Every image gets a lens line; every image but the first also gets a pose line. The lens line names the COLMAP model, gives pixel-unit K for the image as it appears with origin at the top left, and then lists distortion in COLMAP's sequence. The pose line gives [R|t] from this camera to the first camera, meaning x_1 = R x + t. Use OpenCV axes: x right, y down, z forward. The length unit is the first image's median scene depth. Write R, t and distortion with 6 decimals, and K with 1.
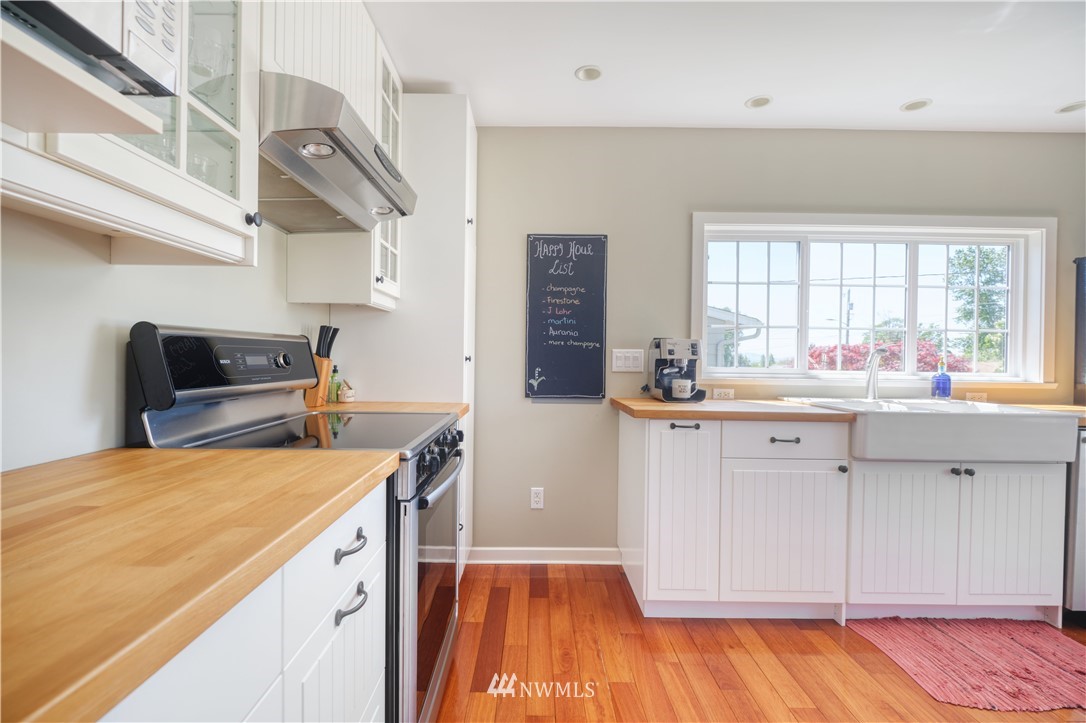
lens RADIAL K [[480.3, 0, 539.2], [0, 480.3, 372.5], [0, 0, 1]] dist [0.000760, -0.000494]
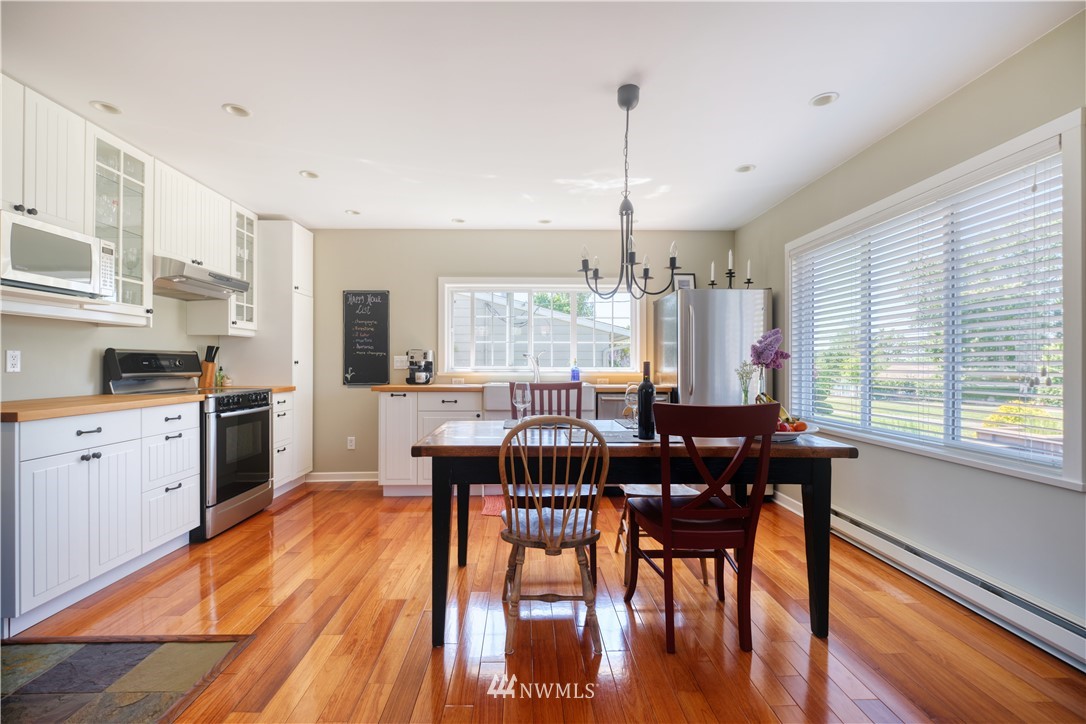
lens RADIAL K [[480.3, 0, 546.5], [0, 480.3, 370.2], [0, 0, 1]] dist [0.000760, -0.000494]
pose [[0.999198, -0.012619, 0.037994, 0.803913], [0.013410, 0.999697, -0.020660, 0.056347], [-0.037722, 0.021153, 0.999064, -0.943902]]
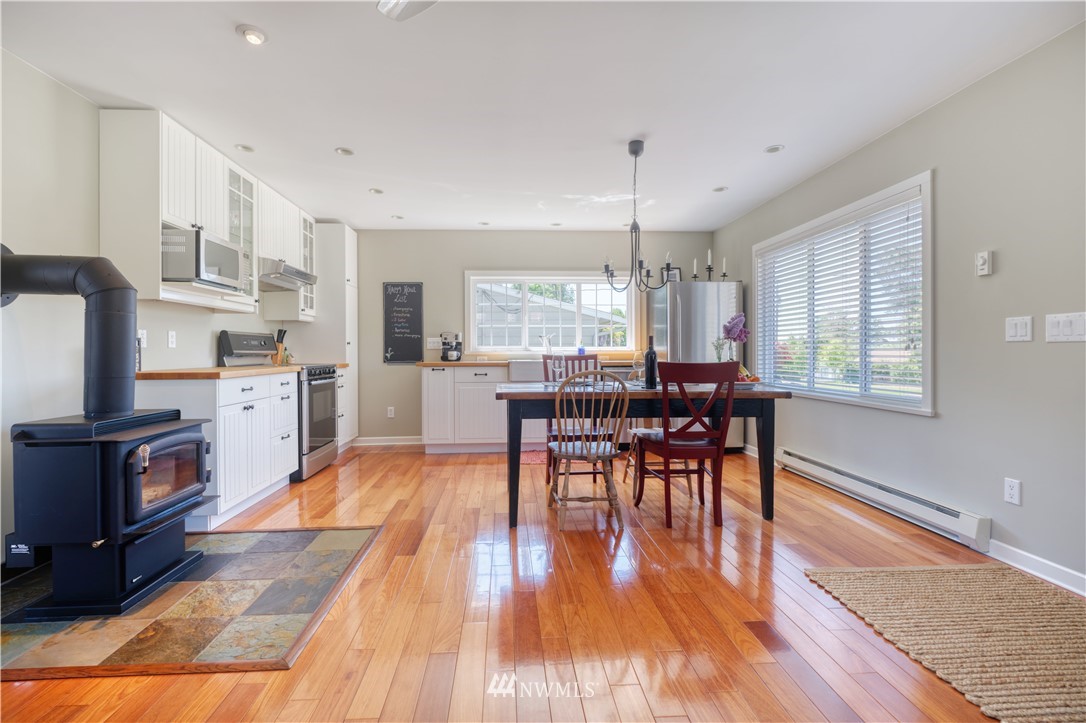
lens RADIAL K [[480.3, 0, 542.8], [0, 480.3, 362.8], [0, 0, 1]] dist [0.000760, -0.000494]
pose [[0.997548, -0.019227, 0.067291, 0.636437], [0.019778, 0.999776, -0.007538, 0.103002], [-0.067131, 0.008850, 0.997705, -1.349074]]
